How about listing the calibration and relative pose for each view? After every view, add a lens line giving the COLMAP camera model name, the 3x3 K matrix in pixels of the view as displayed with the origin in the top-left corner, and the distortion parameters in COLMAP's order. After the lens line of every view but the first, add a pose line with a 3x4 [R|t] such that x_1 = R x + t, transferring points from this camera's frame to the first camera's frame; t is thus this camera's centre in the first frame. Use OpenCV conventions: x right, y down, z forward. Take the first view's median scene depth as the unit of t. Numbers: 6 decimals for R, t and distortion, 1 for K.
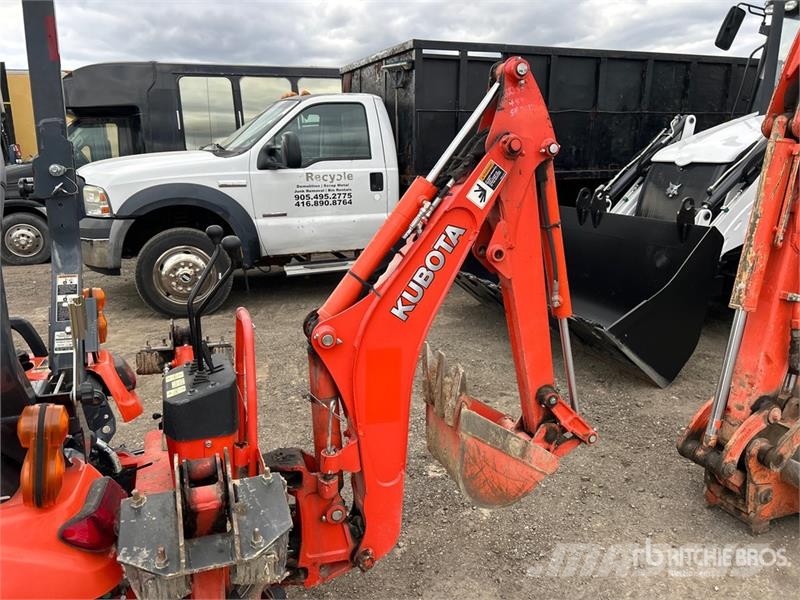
lens RADIAL K [[597.7, 0, 402.9], [0, 597.7, 294.6], [0, 0, 1]] dist [0.076192, -0.105423]
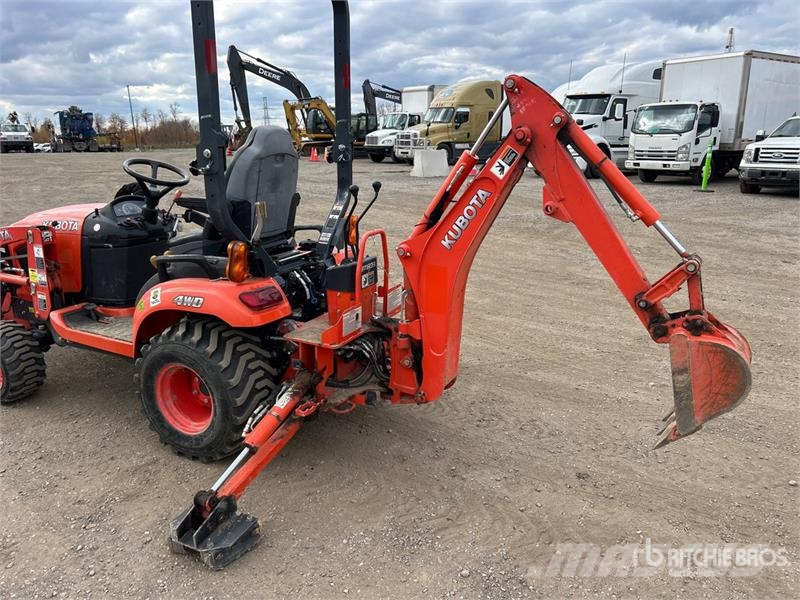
lens RADIAL K [[597.7, 0, 402.9], [0, 597.7, 294.6], [0, 0, 1]] dist [0.076192, -0.105423]
pose [[0.698463, 0.190123, -0.689929, 1.010952], [-0.168056, 0.980681, 0.100110, 0.023377], [0.695634, 0.046024, 0.716921, -0.184318]]
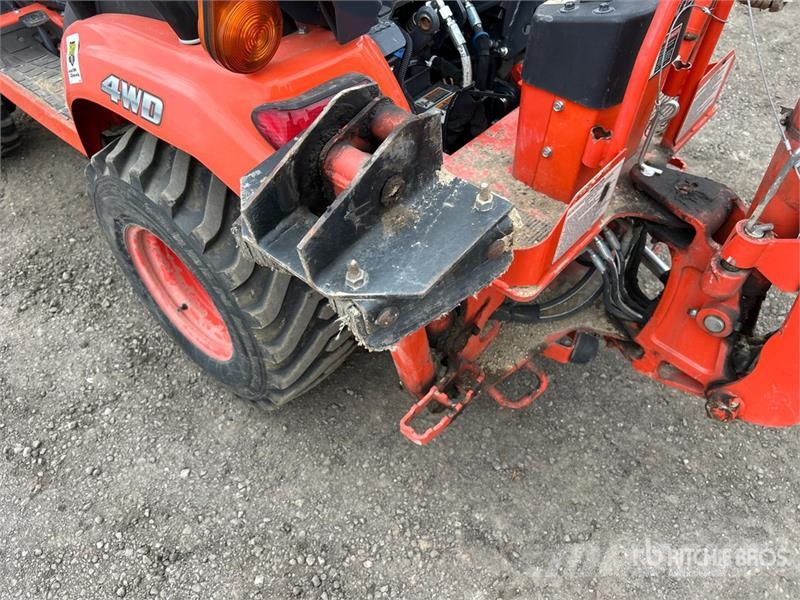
lens RADIAL K [[619.2, 0, 391.1], [0, 619.2, 300.1], [0, 0, 1]] dist [0.005832, 0.002969]
pose [[0.474714, 0.637677, -0.606643, 0.100457], [-0.186367, 0.746456, 0.638805, 0.019377], [0.860182, -0.190191, 0.473195, 0.468004]]
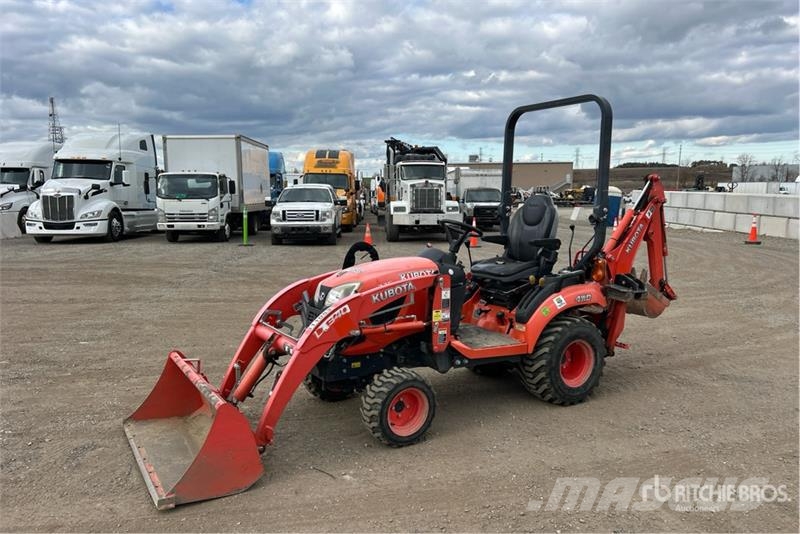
lens RADIAL K [[592.7, 0, 410.8], [0, 592.7, 268.8], [0, 0, 1]] dist [0.092254, -0.115792]
pose [[0.980552, -0.015440, 0.195650, -1.762871], [0.037846, 0.993066, -0.111303, 0.435401], [-0.192575, 0.116543, 0.974337, -1.871617]]
